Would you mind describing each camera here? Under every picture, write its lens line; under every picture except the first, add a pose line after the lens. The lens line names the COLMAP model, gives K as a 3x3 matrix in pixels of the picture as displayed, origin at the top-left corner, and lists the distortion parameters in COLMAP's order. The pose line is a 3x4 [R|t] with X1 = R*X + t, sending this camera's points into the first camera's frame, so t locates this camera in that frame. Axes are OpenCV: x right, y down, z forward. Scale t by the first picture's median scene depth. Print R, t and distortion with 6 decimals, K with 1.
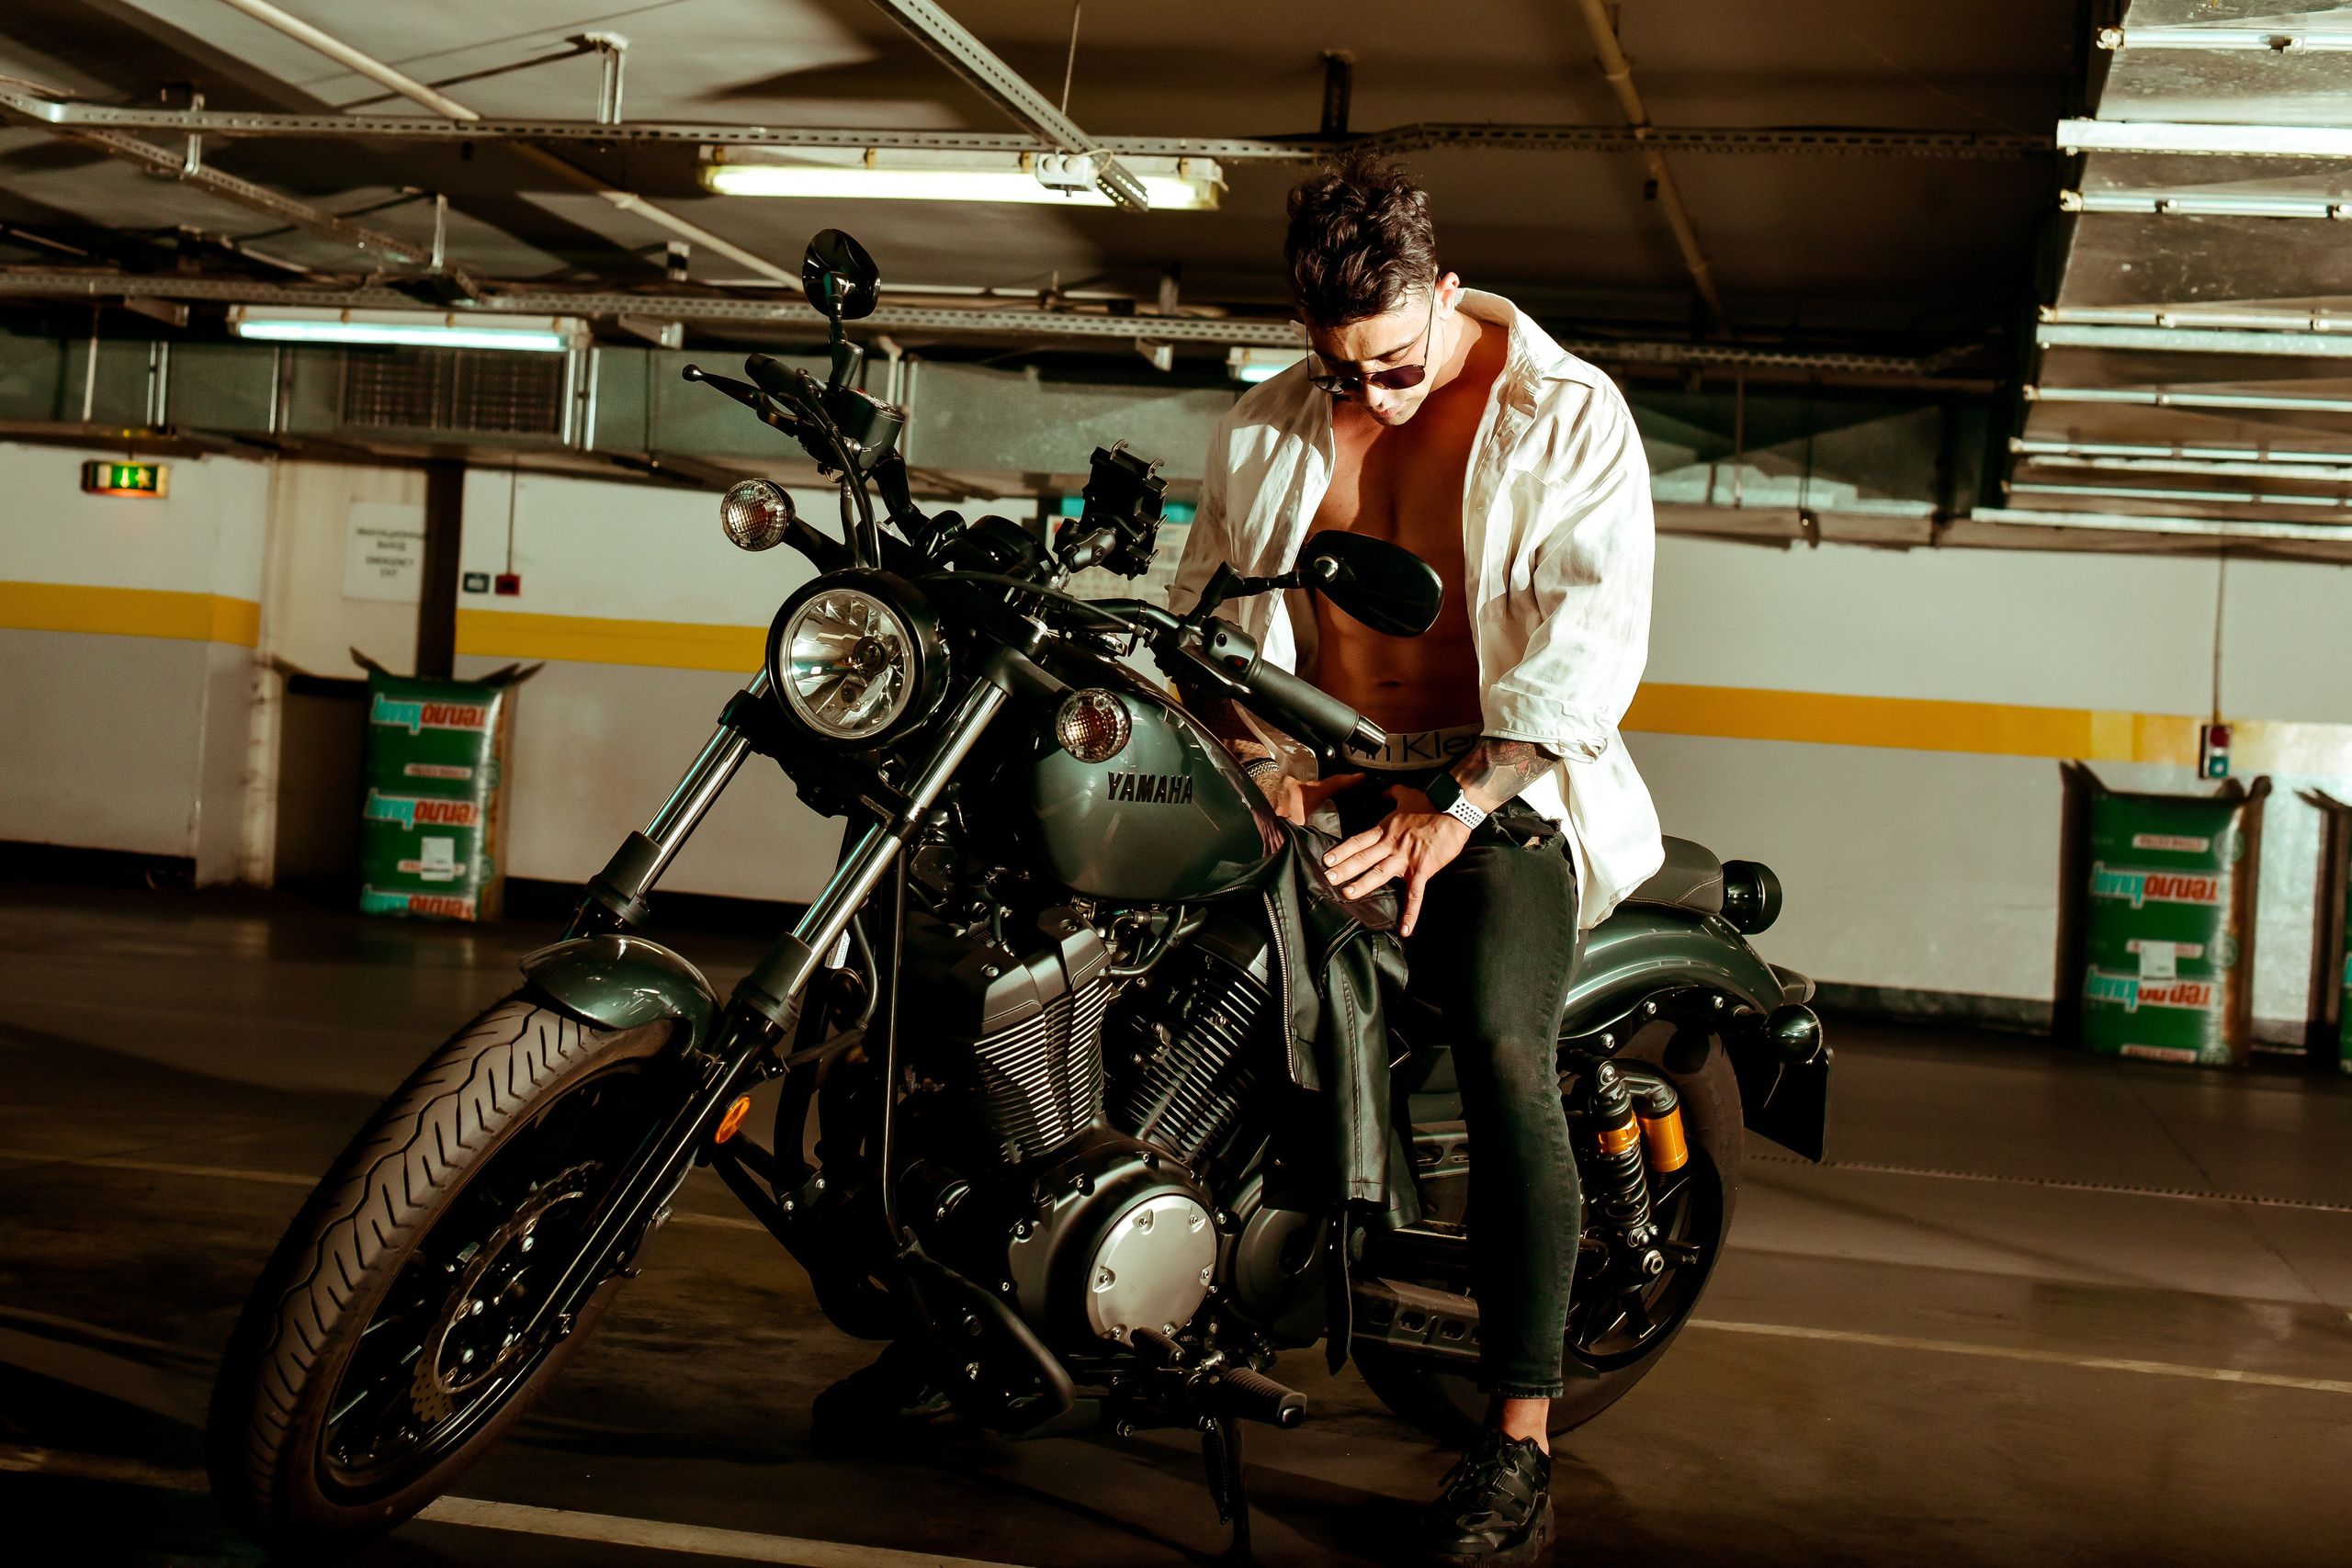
lens RADIAL K [[3563.1, 0, 1176.0], [0, 3563.1, 784.0], [0, 0, 1]] dist [-0.034582, -0.133383]
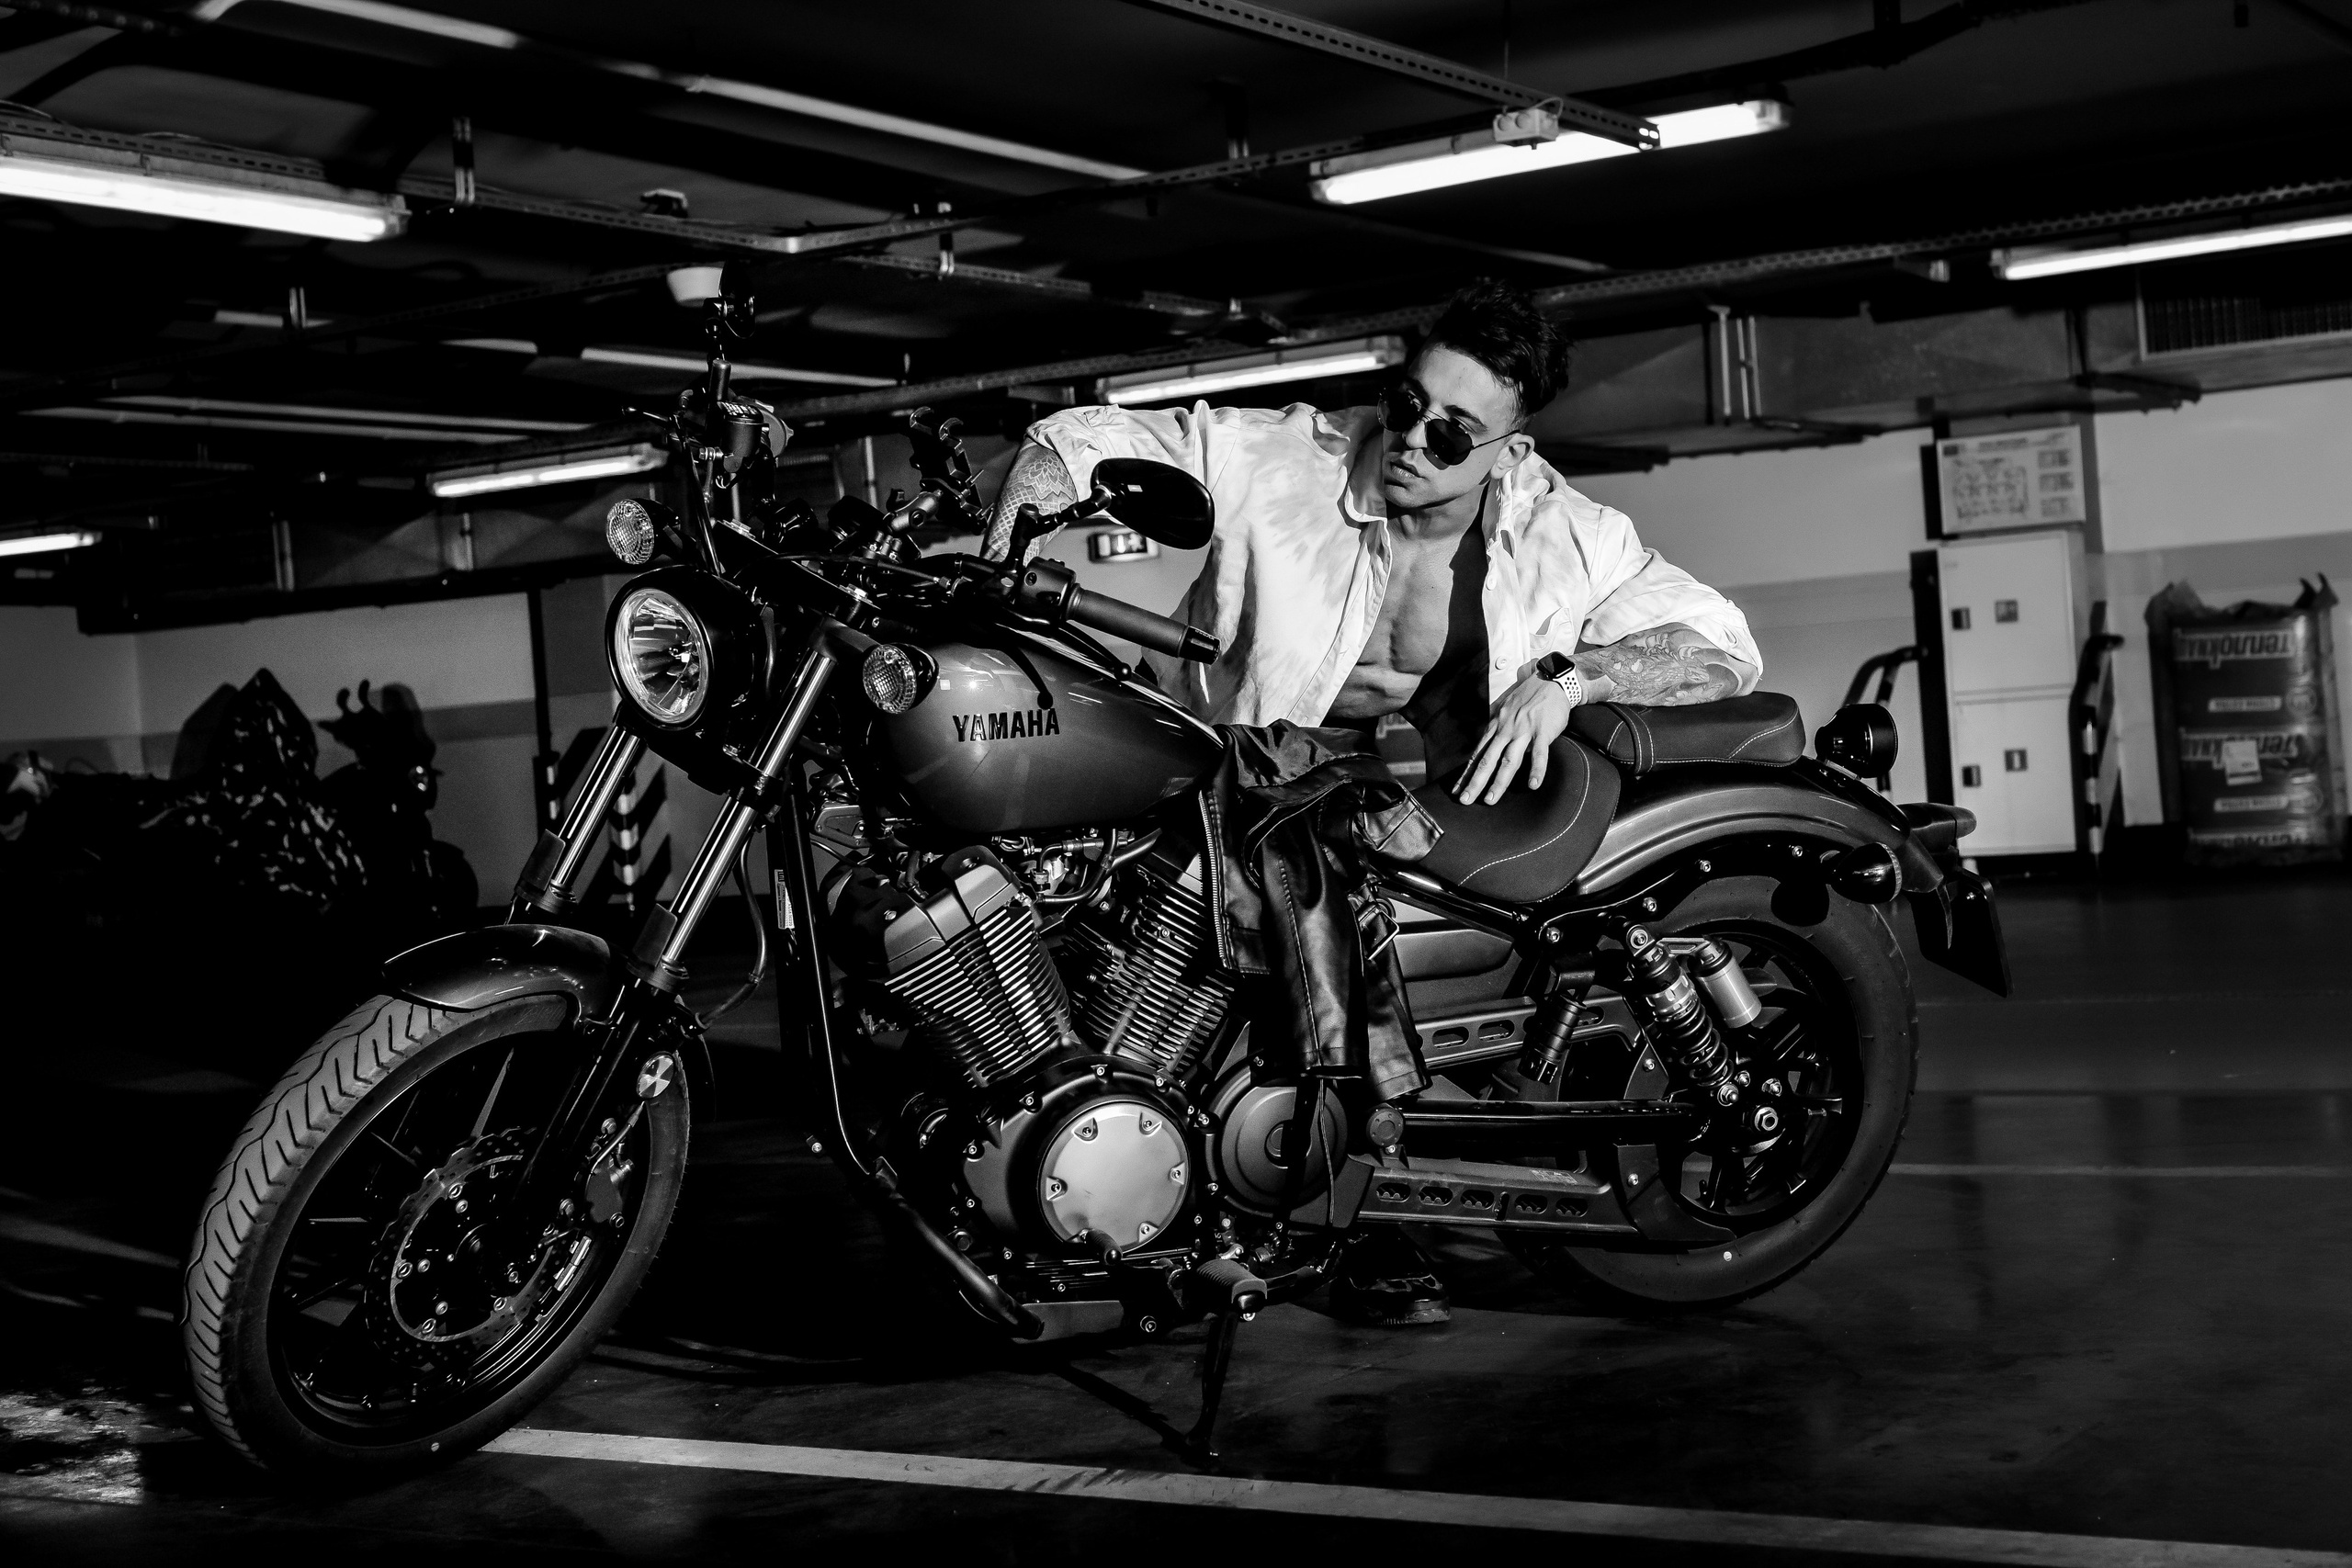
lens RADIAL K [[3331.1, 0, 1178.5], [0, 3331.1, 917.3], [0, 0, 1]] dist [-0.052472, 0.061646]
pose [[0.930091, -0.120879, -0.346871, 0.350068], [0.137560, 0.990208, 0.023778, 0.037842], [0.340601, -0.069831, 0.937611, 0.077400]]
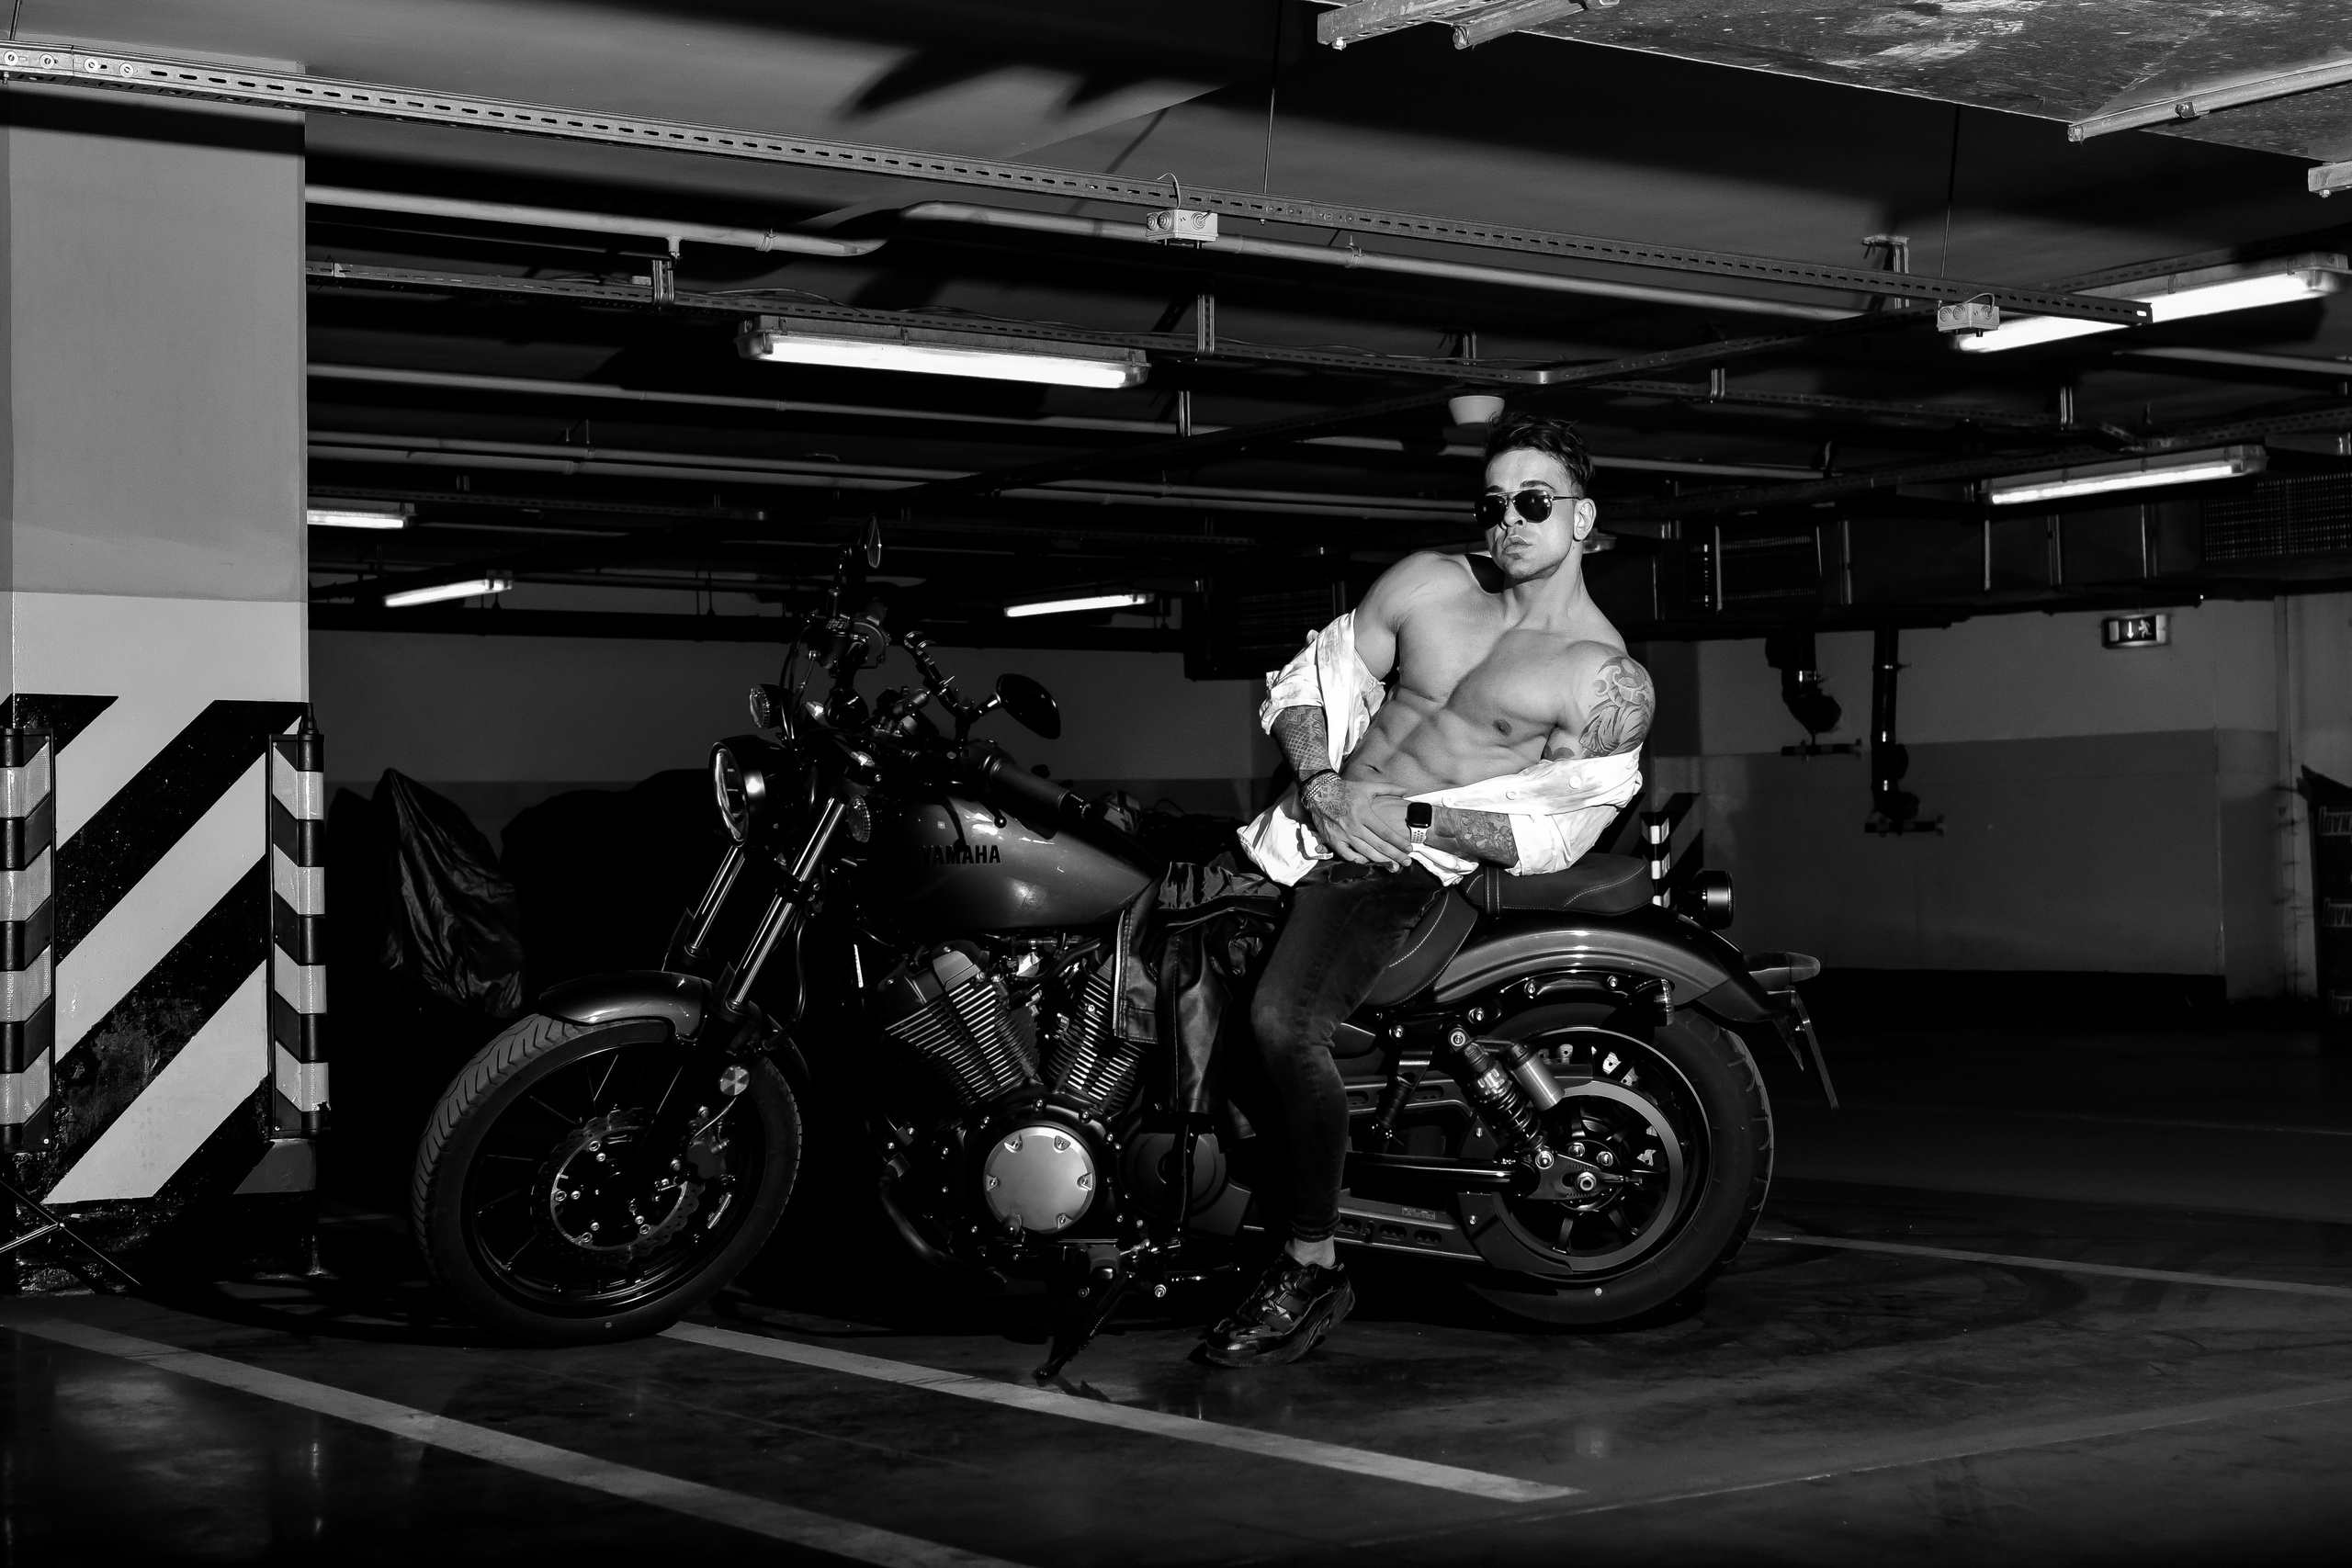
lens RADIAL K [[3611.9, 0, 1063.7], [0, 3611.9, 779.0], [0, 0, 1]] dist [-0.136843, 0.016346]
pose [[0.728183, -0.104154, -0.677423, 1.000558], [0.073013, 0.994550, -0.074429, 0.080732], [0.681483, 0.004737, 0.731819, -0.093382]]
